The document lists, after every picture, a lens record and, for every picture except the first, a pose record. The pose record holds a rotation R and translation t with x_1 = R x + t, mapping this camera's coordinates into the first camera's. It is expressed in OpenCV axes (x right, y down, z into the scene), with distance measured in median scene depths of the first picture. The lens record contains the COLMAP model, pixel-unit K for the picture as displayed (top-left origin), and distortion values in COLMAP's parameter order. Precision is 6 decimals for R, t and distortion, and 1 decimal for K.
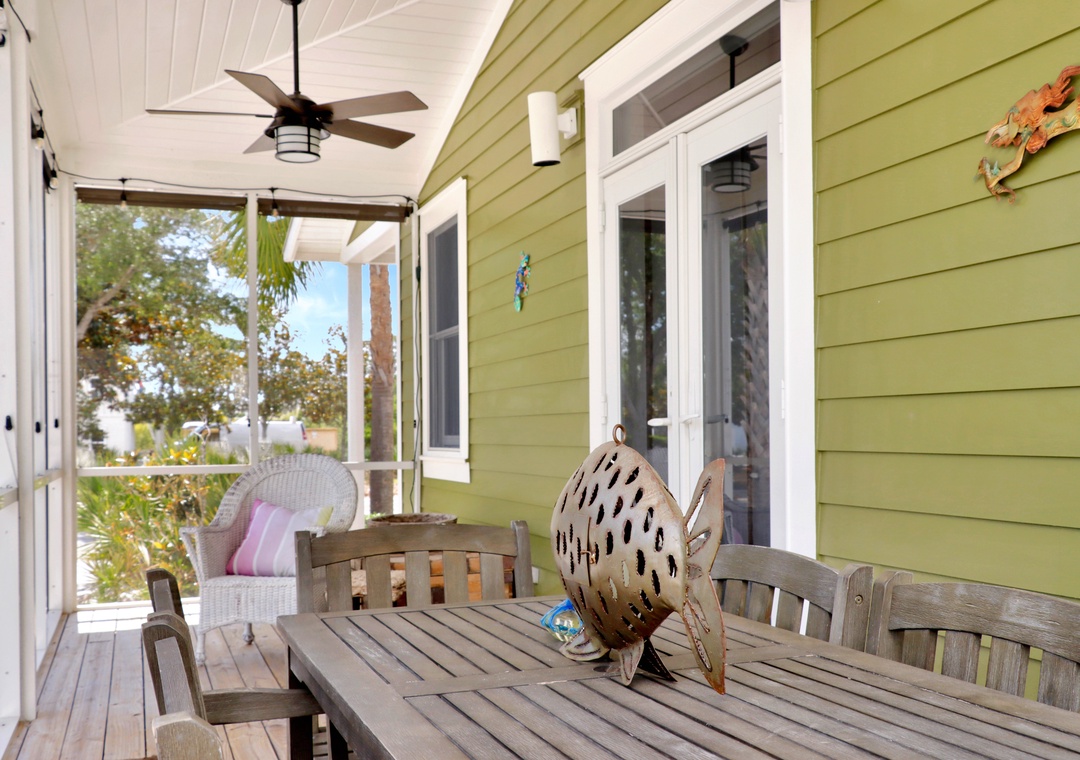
lens RADIAL K [[1118.2, 0, 532.5], [0, 1118.2, 390.4], [0, 0, 1]] dist [0.025816, 0.000000]
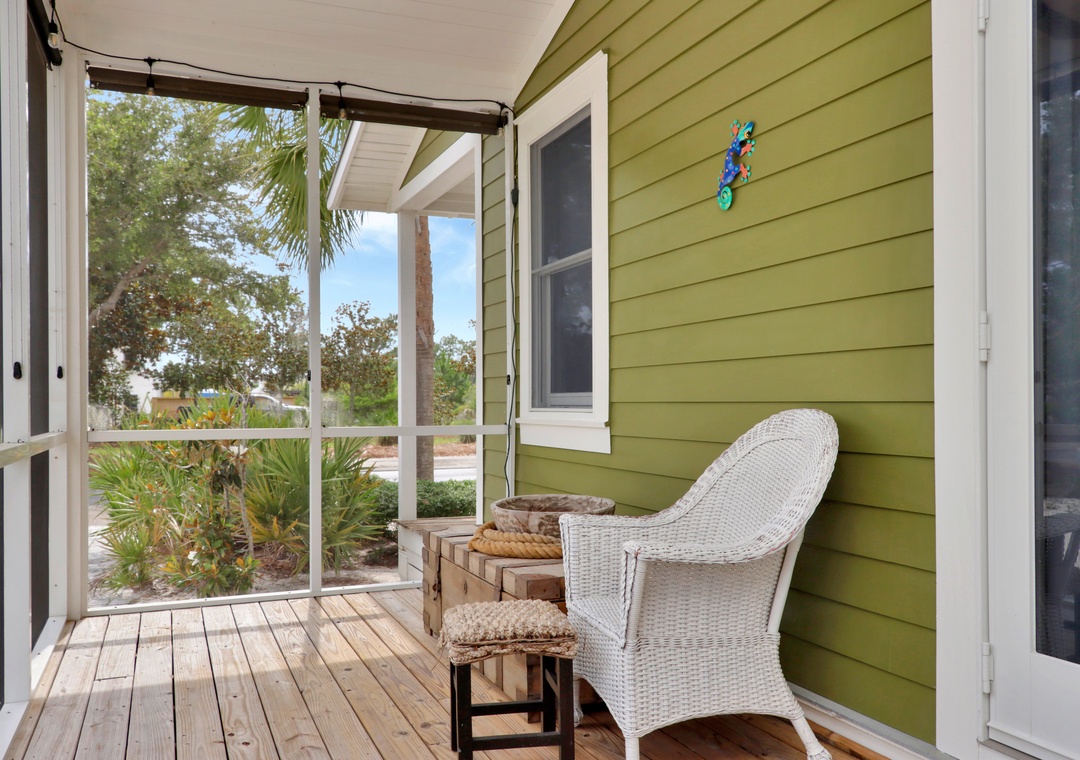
lens RADIAL K [[949.0, 0, 549.2], [0, 949.0, 374.3], [0, 0, 1]] dist [0.015953, -0.017870]
pose [[0.999005, 0.007128, 0.044030, -0.109240], [-0.007510, 0.999935, 0.008526, 0.020563], [-0.043966, -0.008848, 0.998994, 0.308979]]
